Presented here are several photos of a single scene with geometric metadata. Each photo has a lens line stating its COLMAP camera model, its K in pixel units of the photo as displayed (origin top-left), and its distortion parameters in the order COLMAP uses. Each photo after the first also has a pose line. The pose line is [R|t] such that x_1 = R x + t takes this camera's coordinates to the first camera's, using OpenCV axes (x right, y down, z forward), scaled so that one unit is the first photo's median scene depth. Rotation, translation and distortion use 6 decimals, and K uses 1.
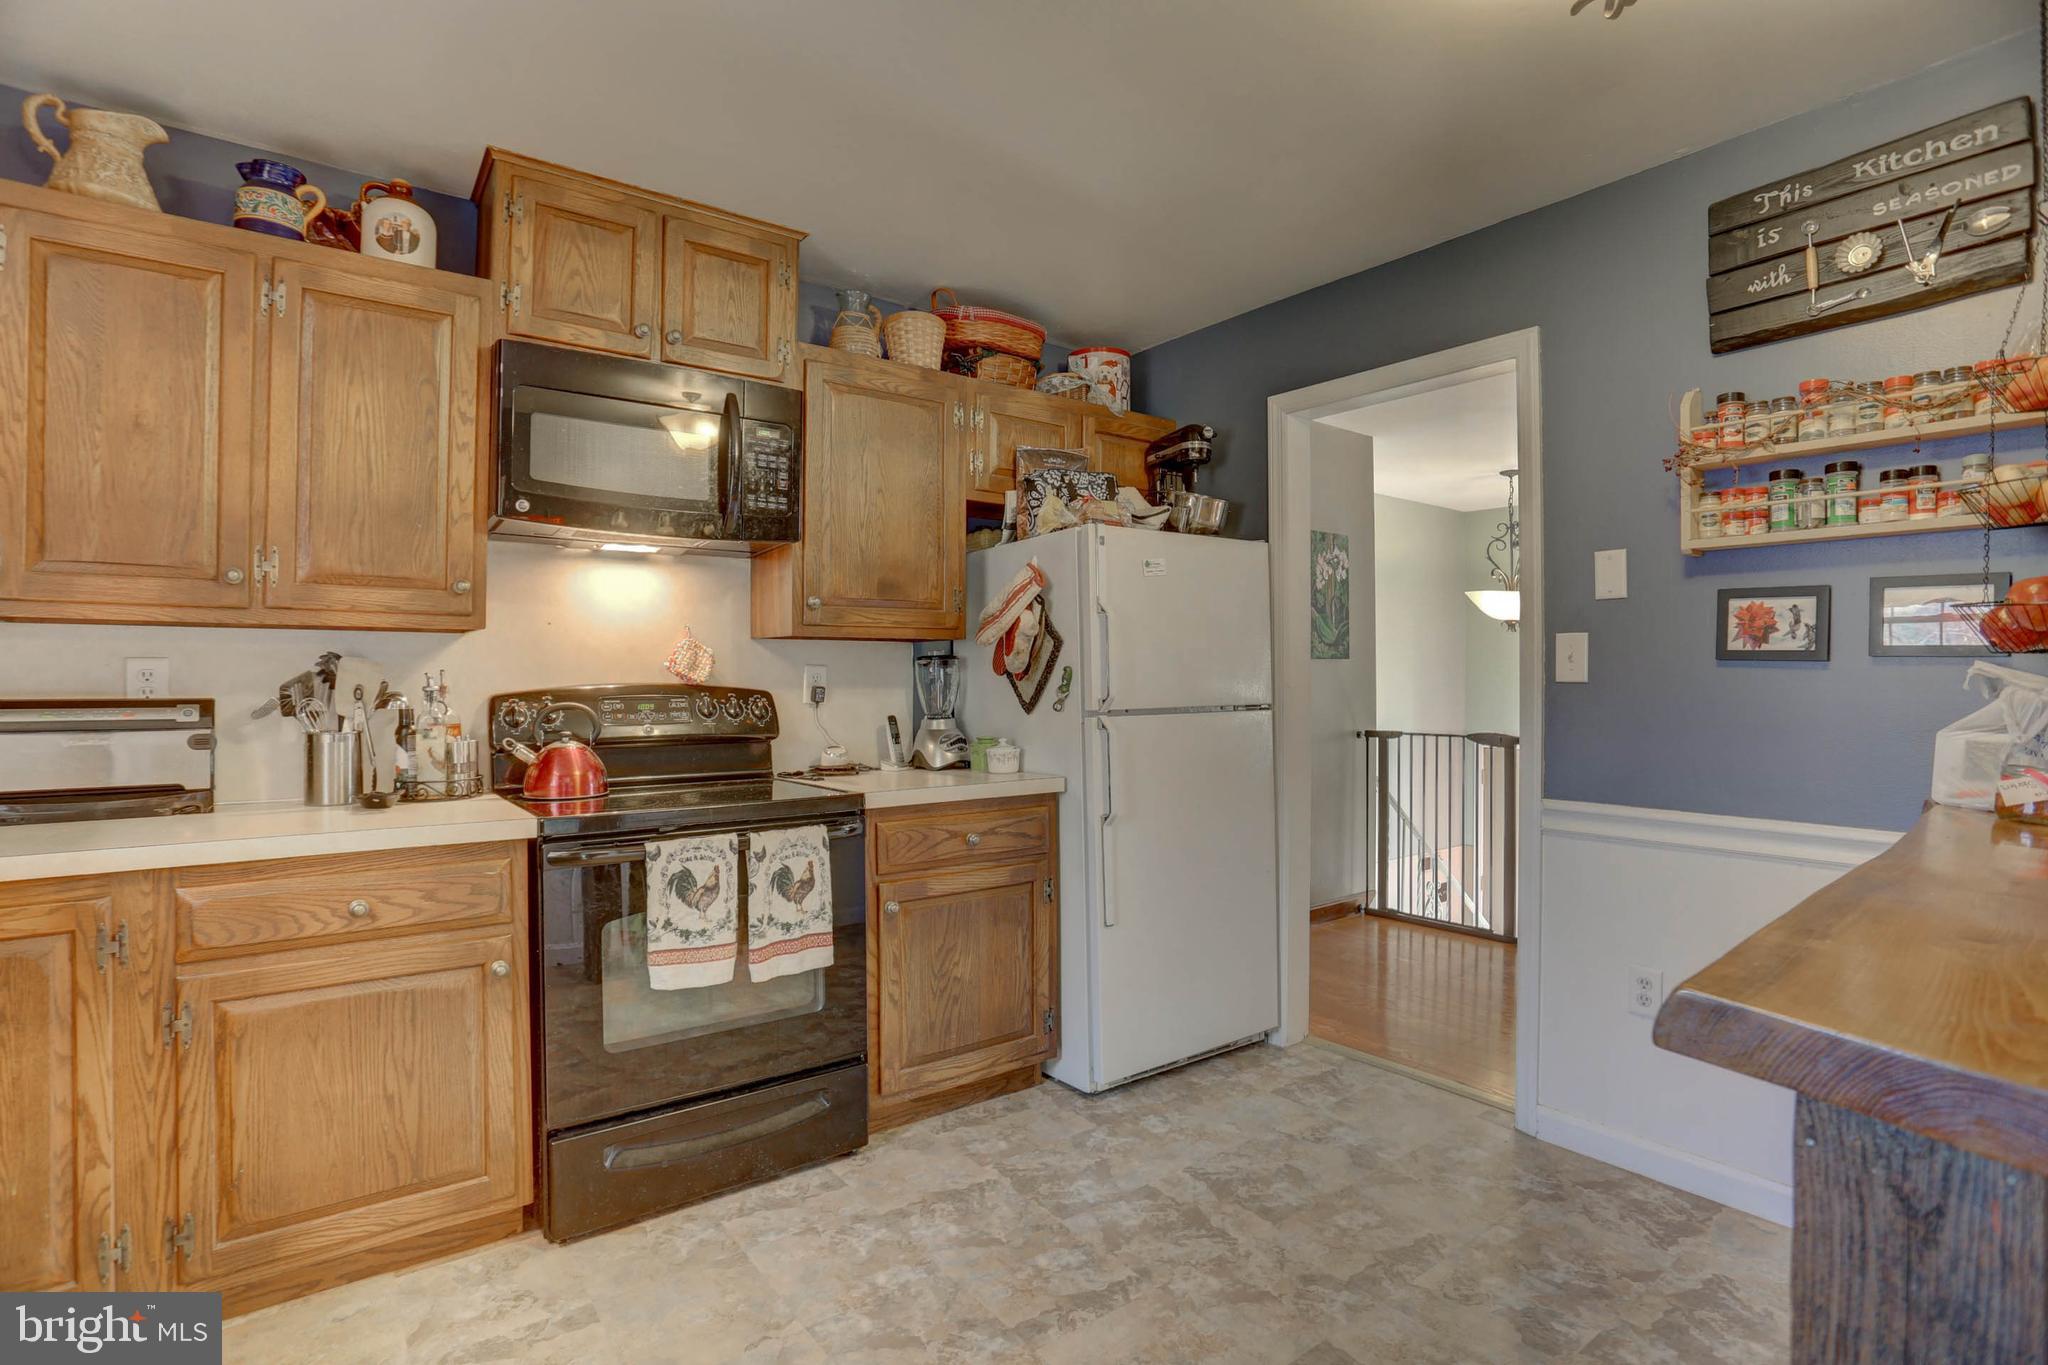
lens RADIAL K [[1007.6, 0, 1027.1], [0, 1007.6, 662.0], [0, 0, 1]] dist [-0.078633, 0.033934]
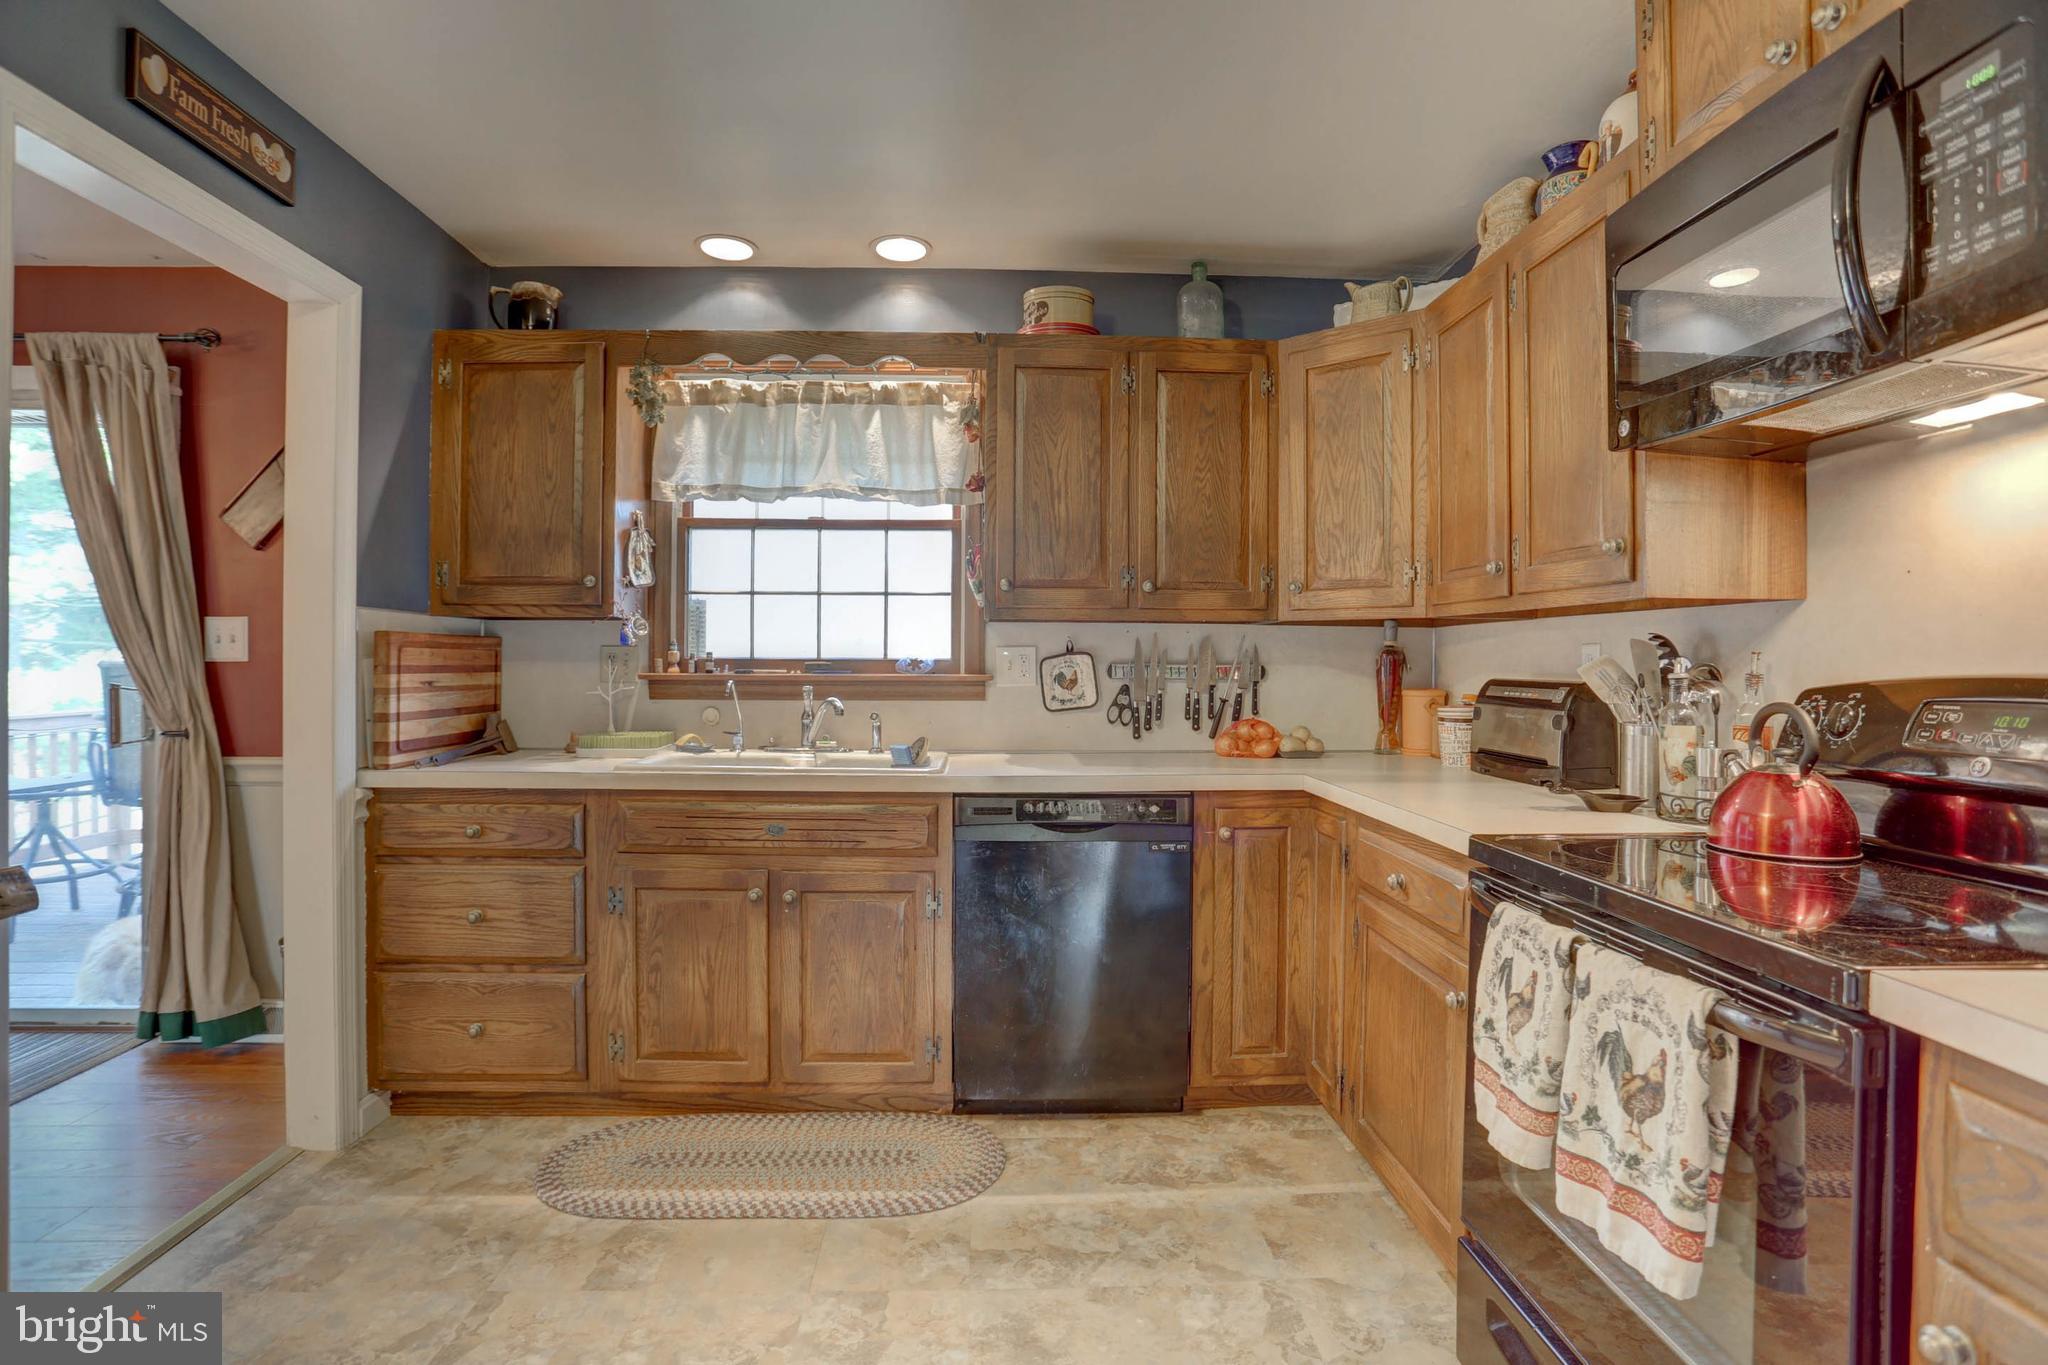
lens RADIAL K [[1007.6, 0, 1027.1], [0, 1007.6, 662.0], [0, 0, 1]] dist [-0.078633, 0.033934]
pose [[-0.573816, -0.001111, -0.818983, 0.346056], [0.005098, 0.999975, -0.004929, 0.016749], [0.818968, -0.007003, -0.573796, 1.067670]]
